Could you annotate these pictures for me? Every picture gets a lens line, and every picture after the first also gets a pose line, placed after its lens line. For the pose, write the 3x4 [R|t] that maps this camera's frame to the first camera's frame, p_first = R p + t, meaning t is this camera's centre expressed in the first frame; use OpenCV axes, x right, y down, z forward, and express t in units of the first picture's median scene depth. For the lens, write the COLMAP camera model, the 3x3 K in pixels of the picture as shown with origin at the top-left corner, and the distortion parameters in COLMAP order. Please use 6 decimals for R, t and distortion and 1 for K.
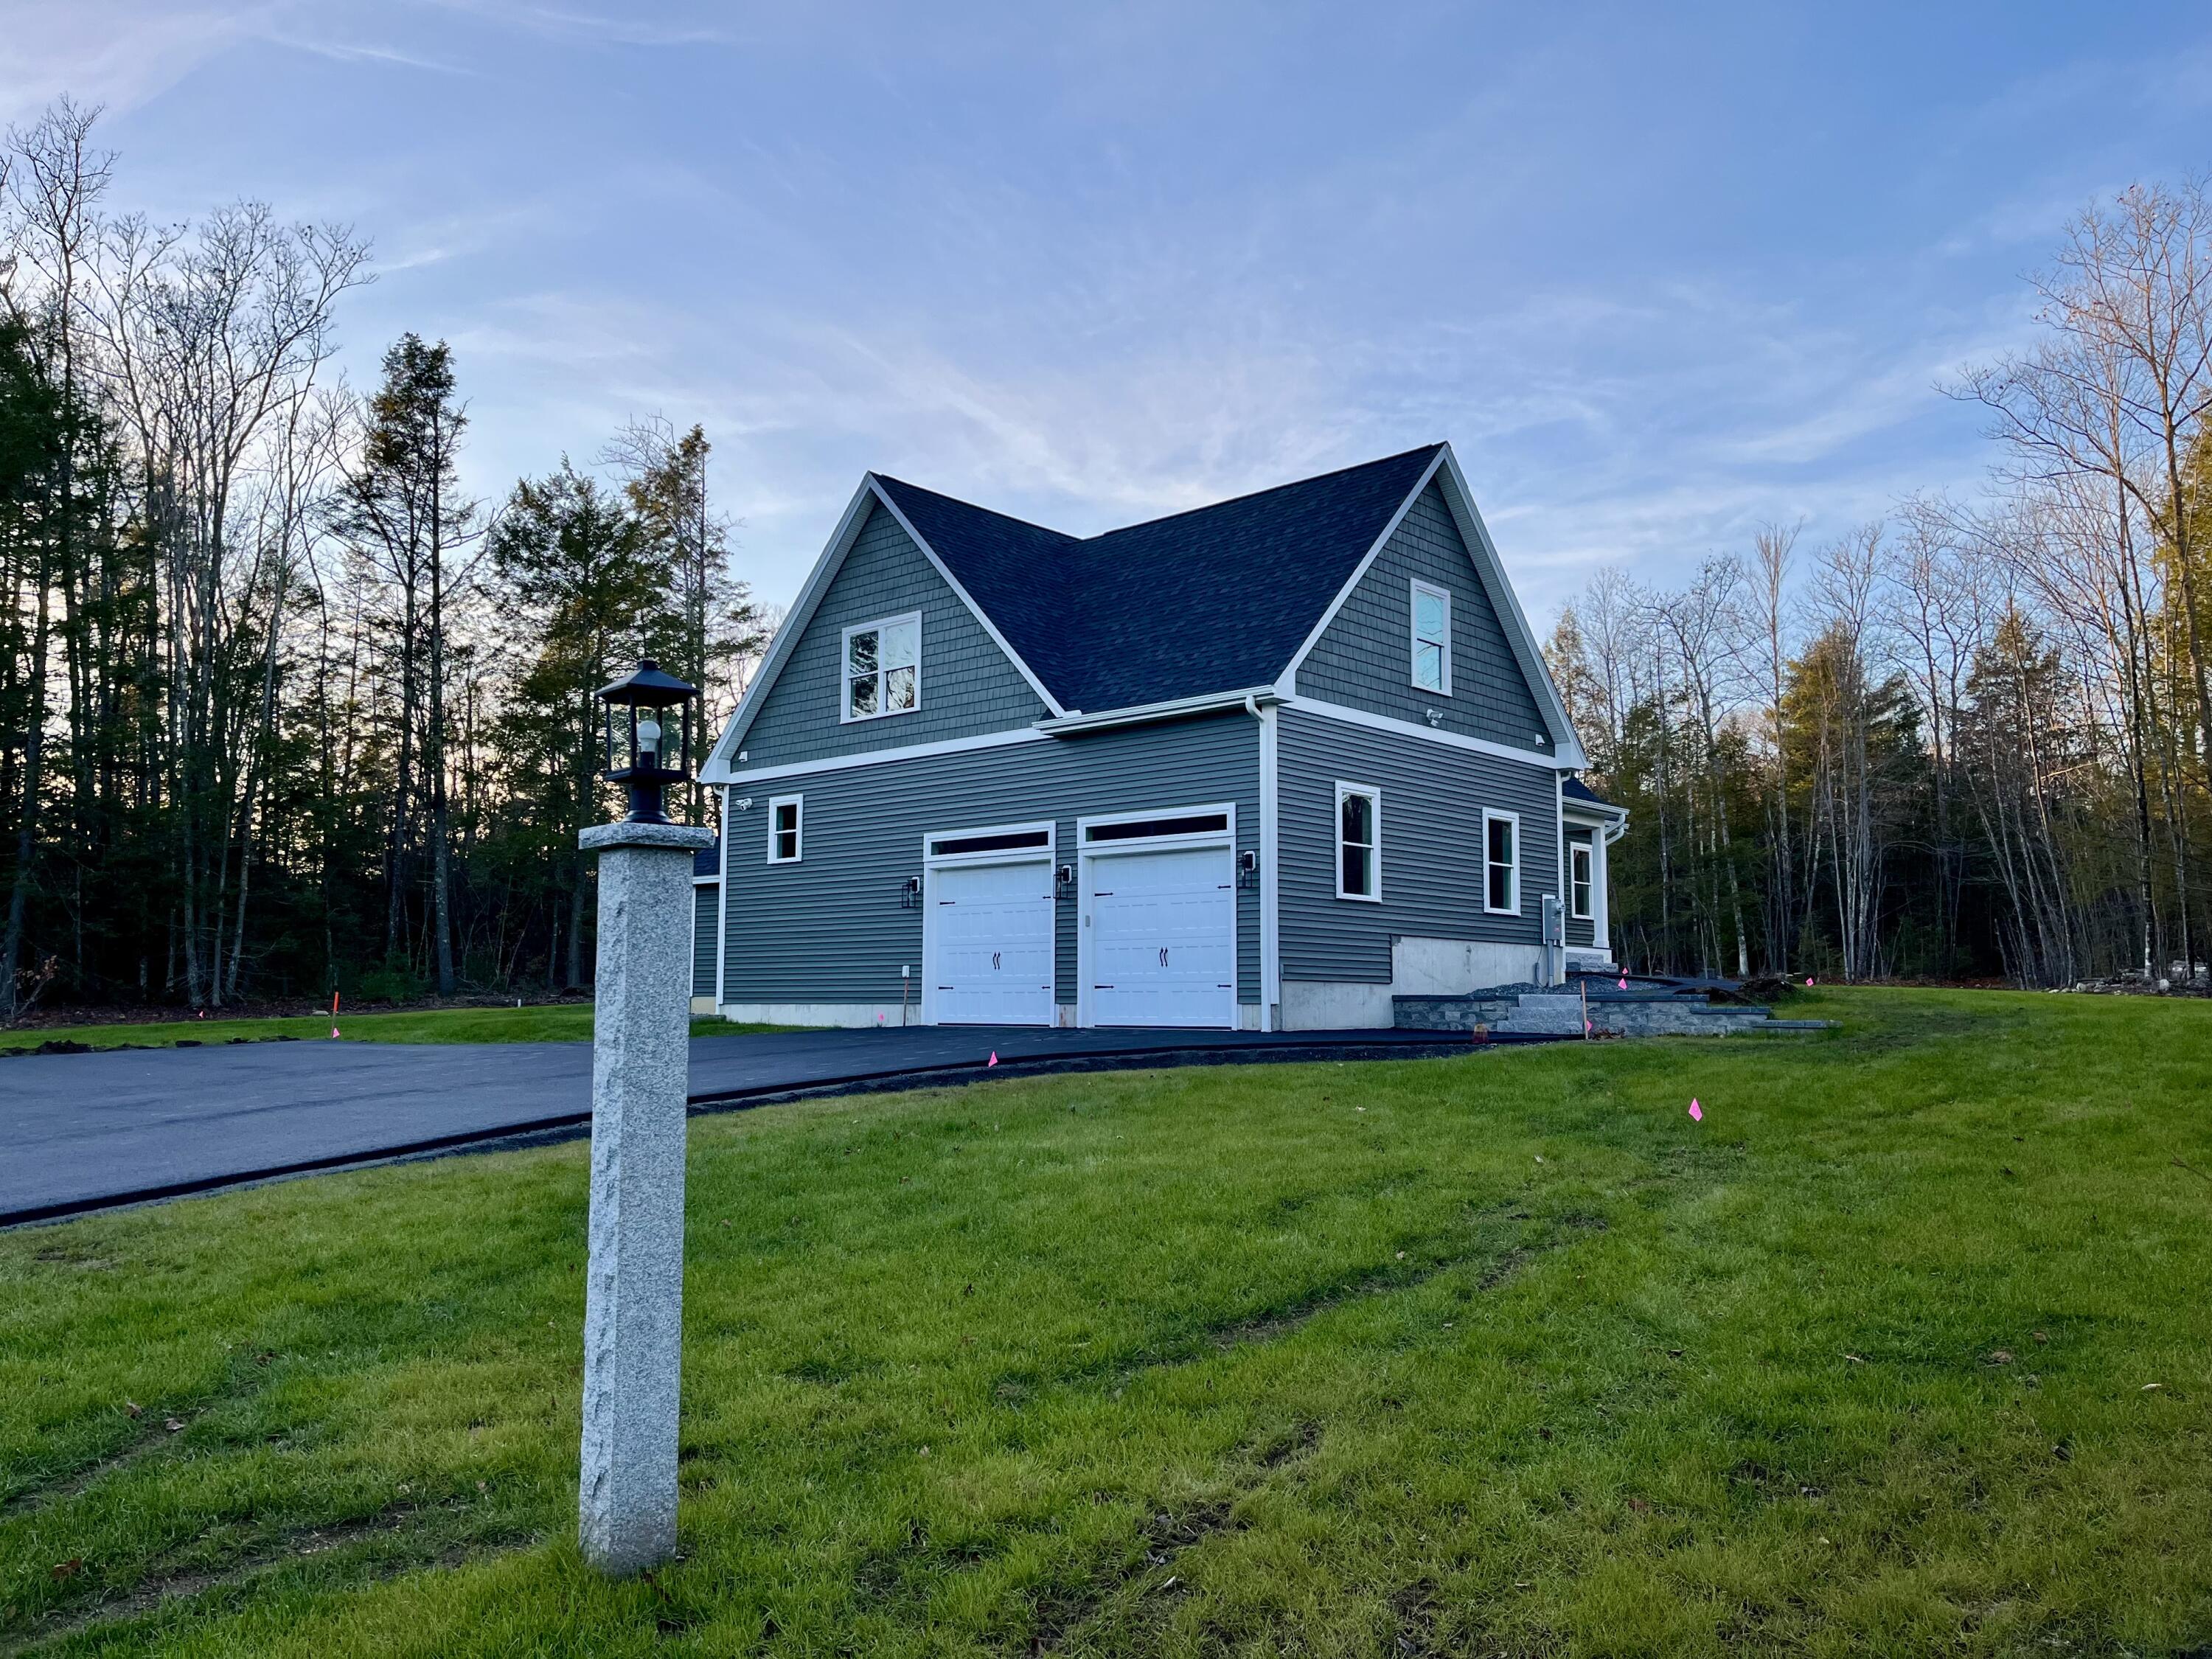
lens RADIAL K [[1648.1, 0, 1106.0], [0, 1648.1, 829.5], [0, 0, 1]] dist [0.096092, -0.131700]
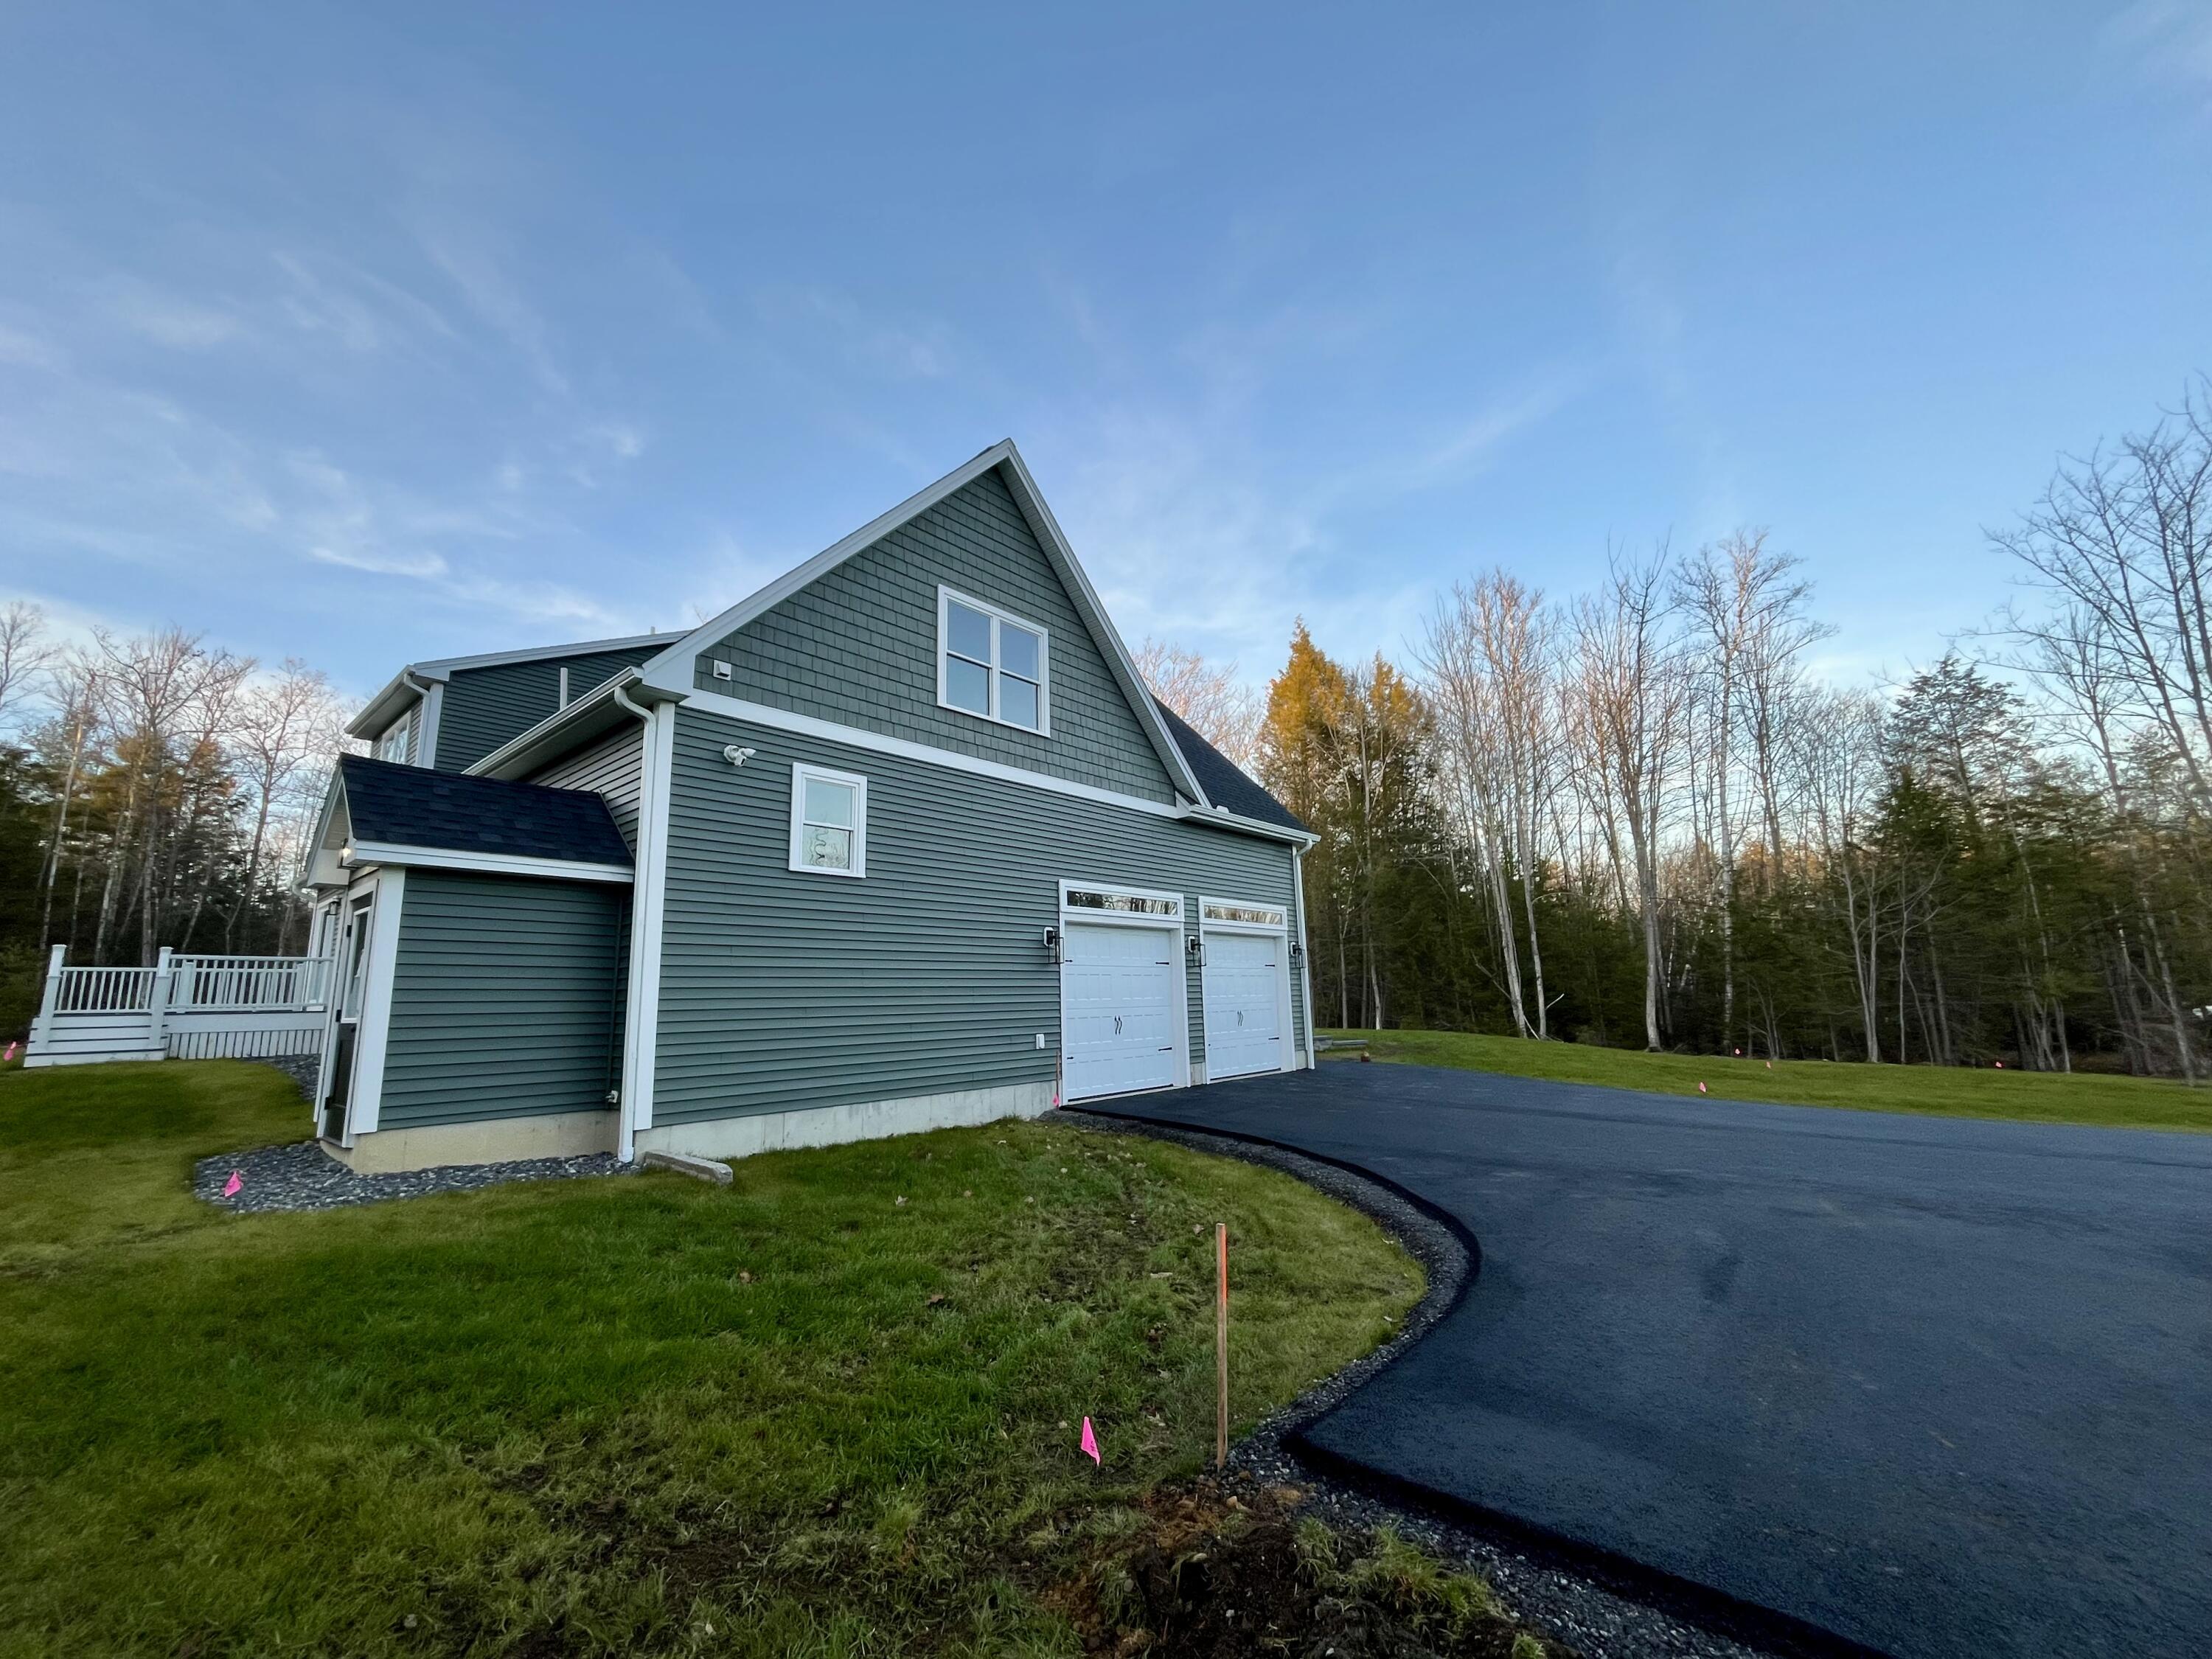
lens RADIAL K [[909.1, 0, 1106.0], [0, 909.1, 829.5], [0, 0, 1]] dist [0.001321, 0.000050]
pose [[-0.038303, 0.191083, 0.980826, -0.577485], [-0.070373, 0.978594, -0.193396, 0.066852], [-0.996785, -0.076431, -0.024036, 0.972256]]
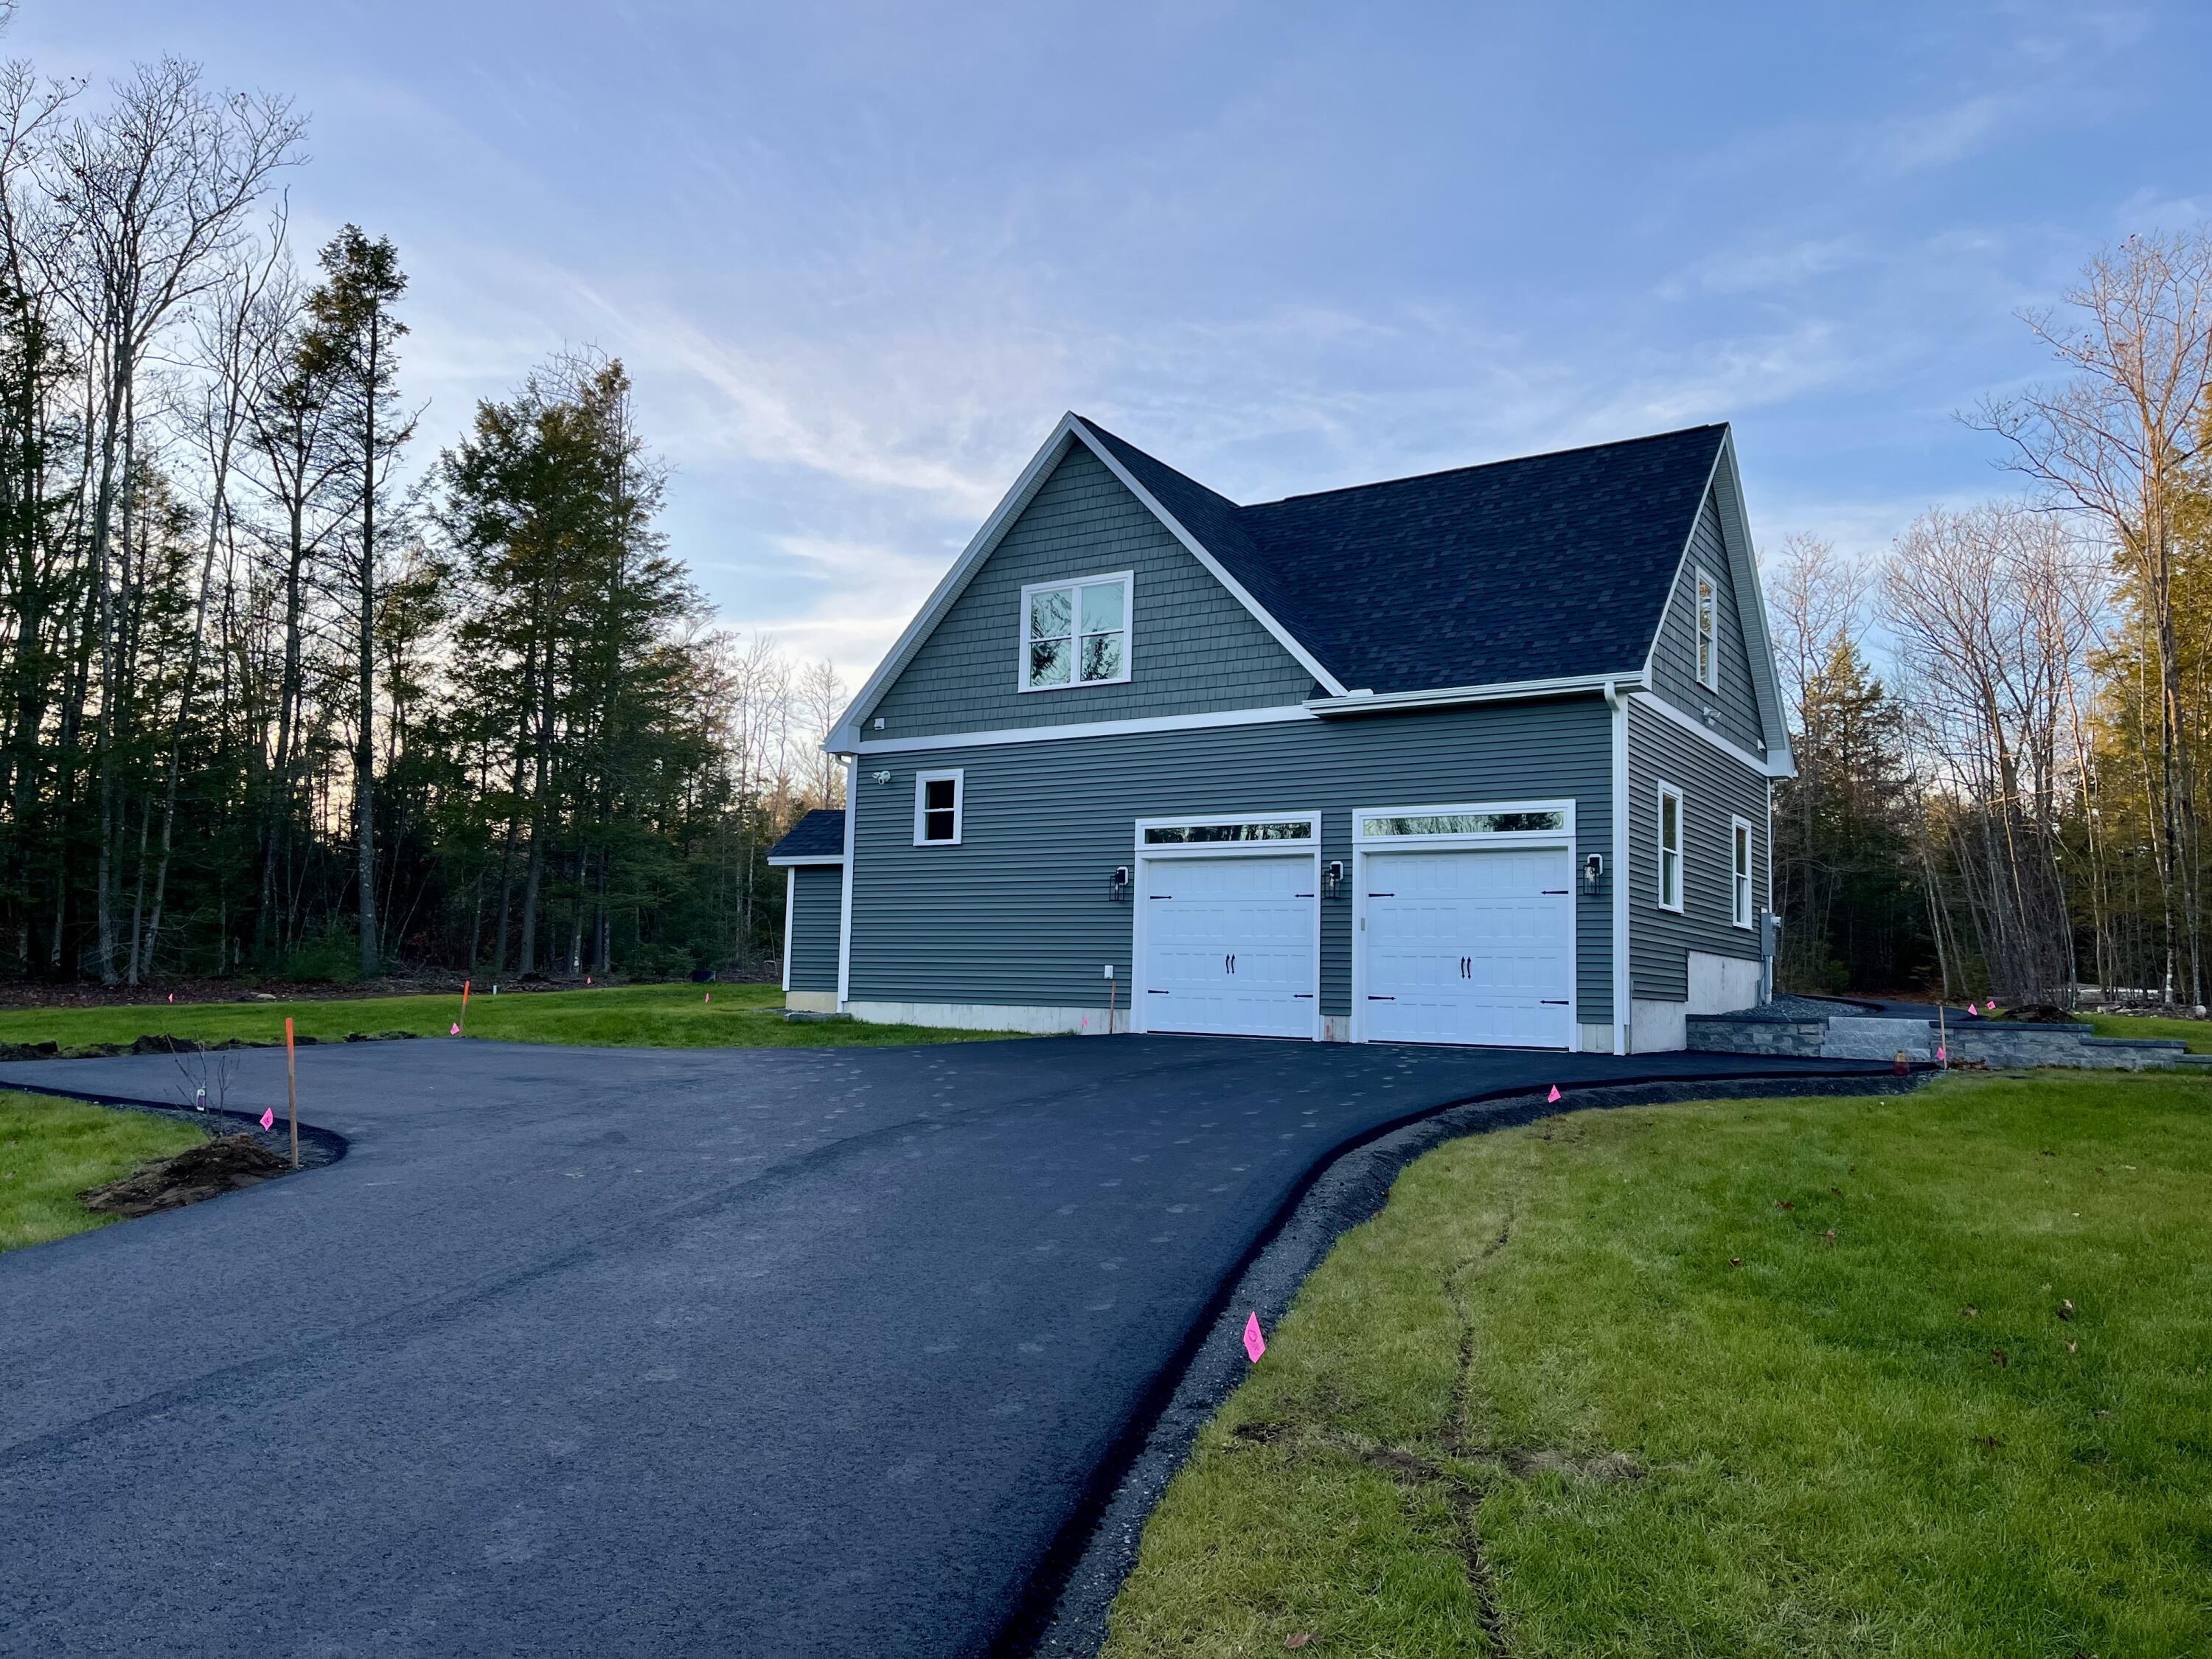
lens RADIAL K [[1648.1, 0, 1106.0], [0, 1648.1, 829.5], [0, 0, 1]] dist [0.096092, -0.131700]
pose [[0.987593, 0.037546, 0.152481, -0.258306], [-0.038480, 0.999254, 0.003182, 0.005807], [-0.152248, -0.009010, 0.988301, 0.115105]]
